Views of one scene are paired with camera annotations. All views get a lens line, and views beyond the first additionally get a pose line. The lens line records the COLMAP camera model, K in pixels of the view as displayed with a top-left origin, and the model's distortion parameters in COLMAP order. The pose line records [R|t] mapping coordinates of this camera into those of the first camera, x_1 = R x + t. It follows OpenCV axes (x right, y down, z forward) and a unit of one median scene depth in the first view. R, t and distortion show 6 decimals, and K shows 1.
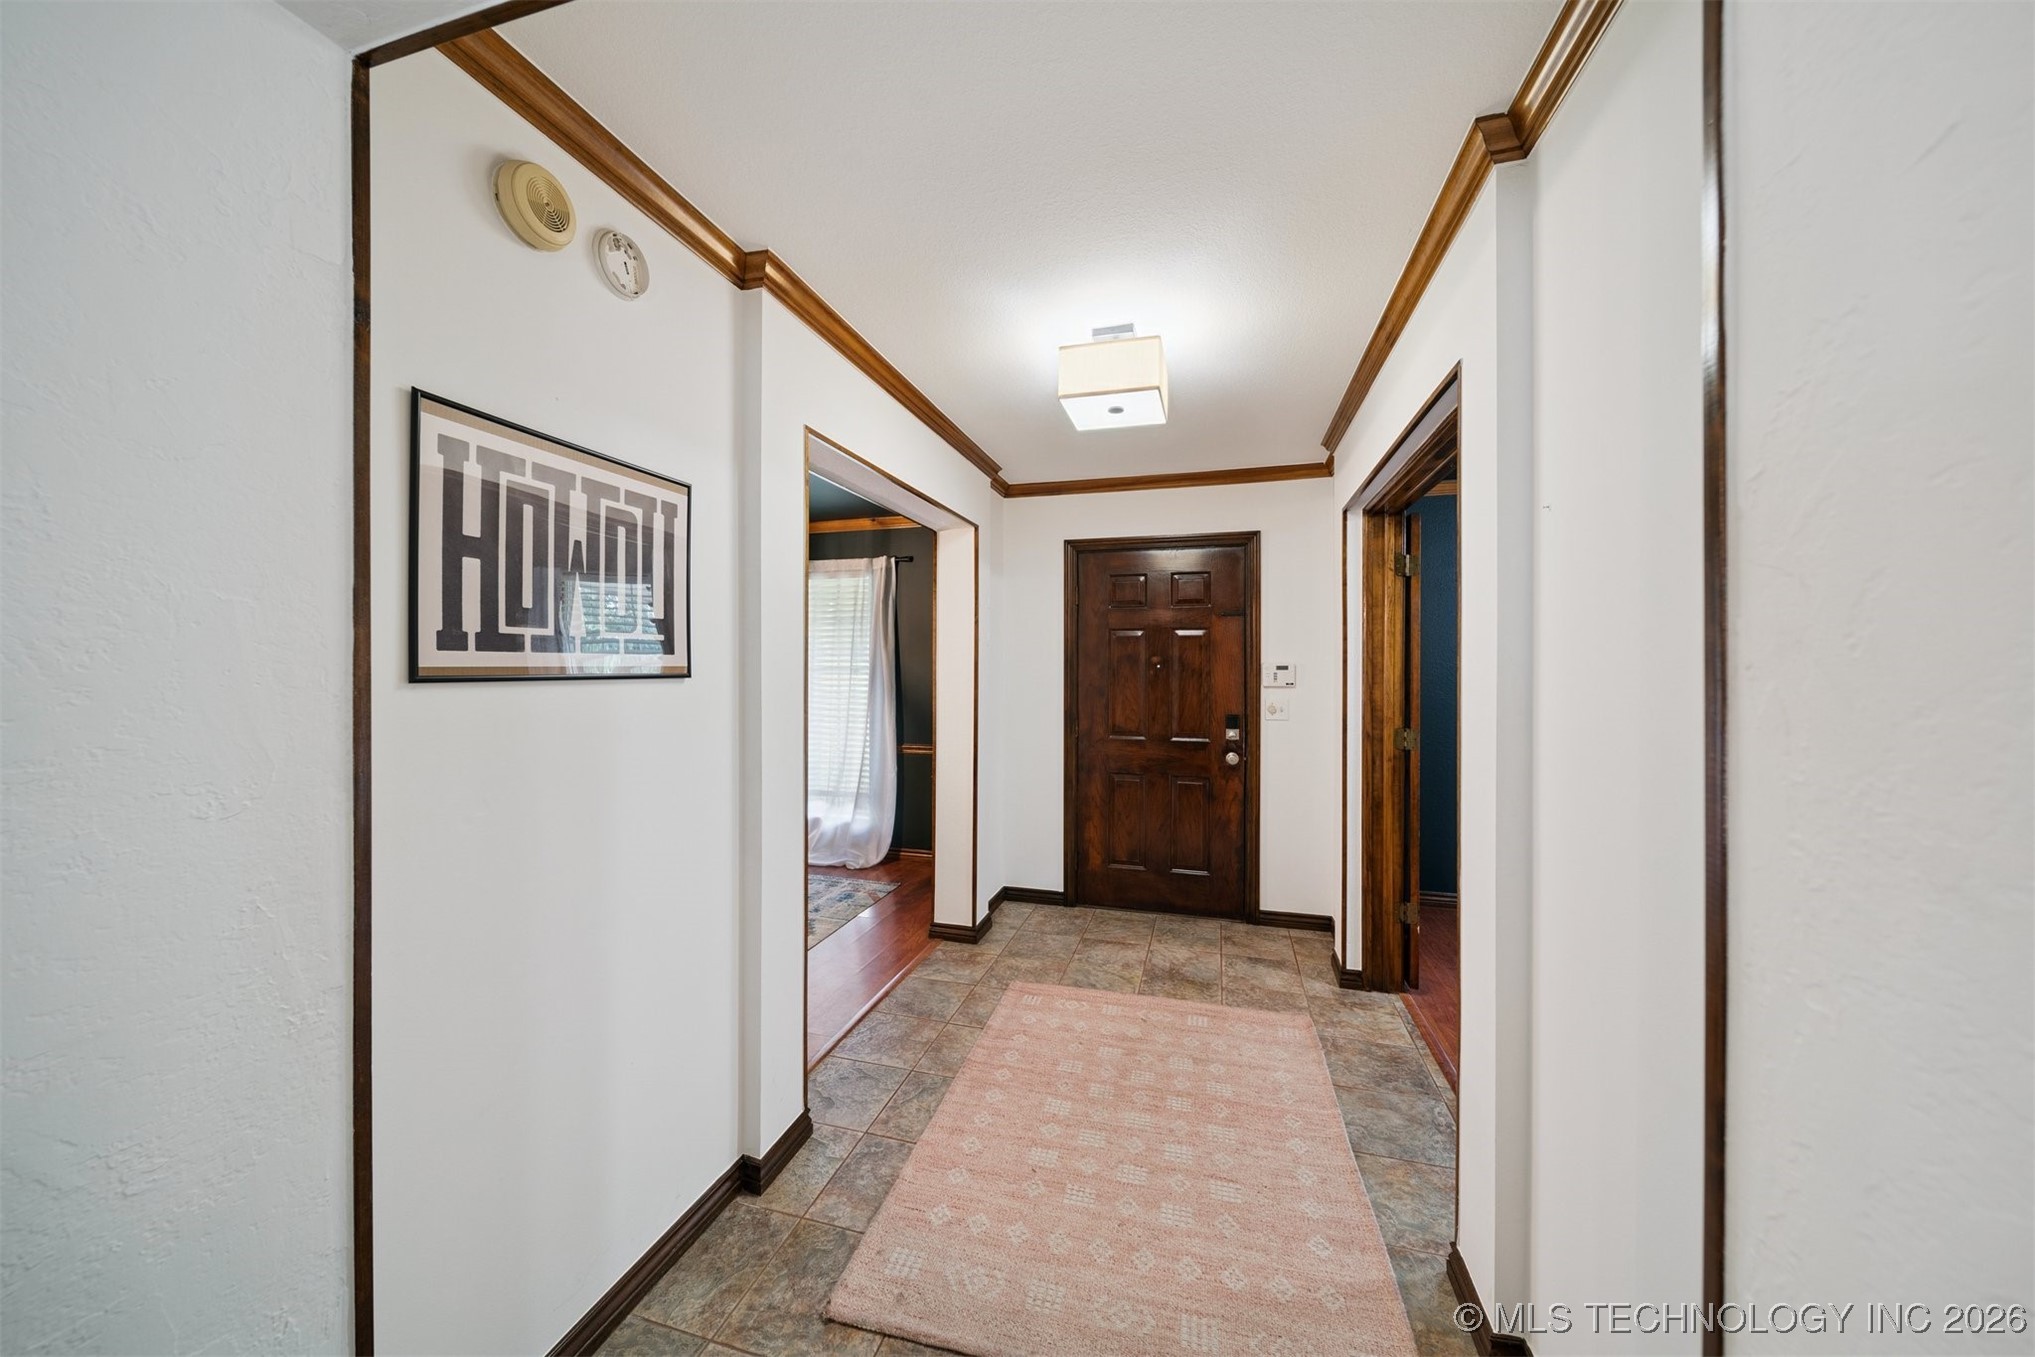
lens RADIAL K [[707.8, 0, 1007.0], [0, 707.8, 666.2], [0, 0, 1]] dist [0.000462, -0.000001]
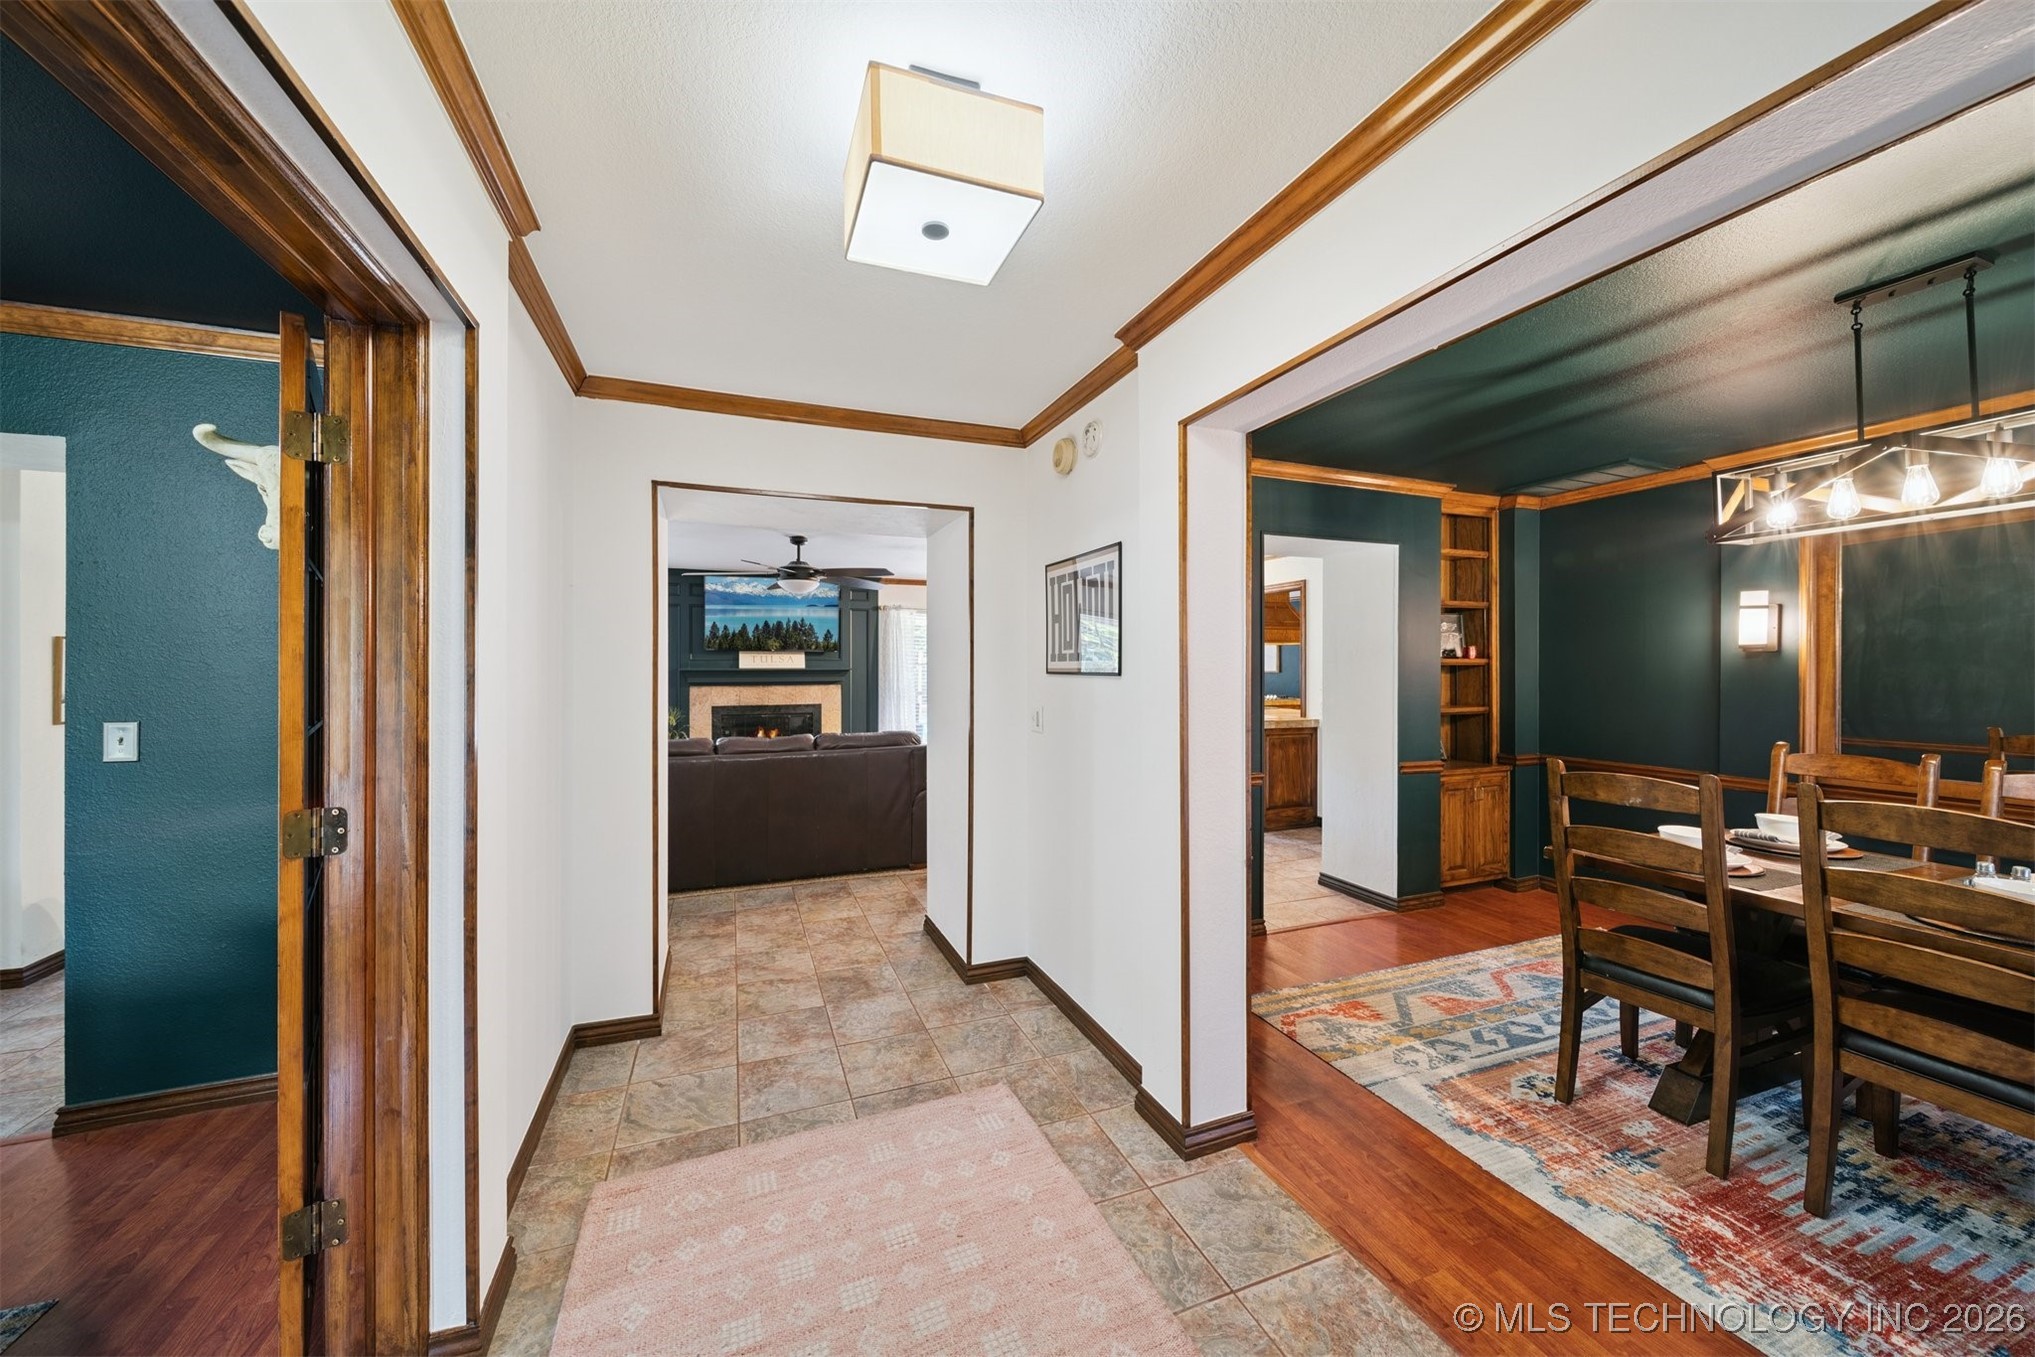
lens RADIAL K [[707.8, 0, 1000.1], [0, 707.8, 672.7], [0, 0, 1]] dist [0.000462, -0.000001]
pose [[-0.797012, 0.001819, -0.603961, 0.613650], [-0.000793, 0.999991, 0.004058, 0.004210], [0.603963, 0.003713, -0.797003, 1.995645]]
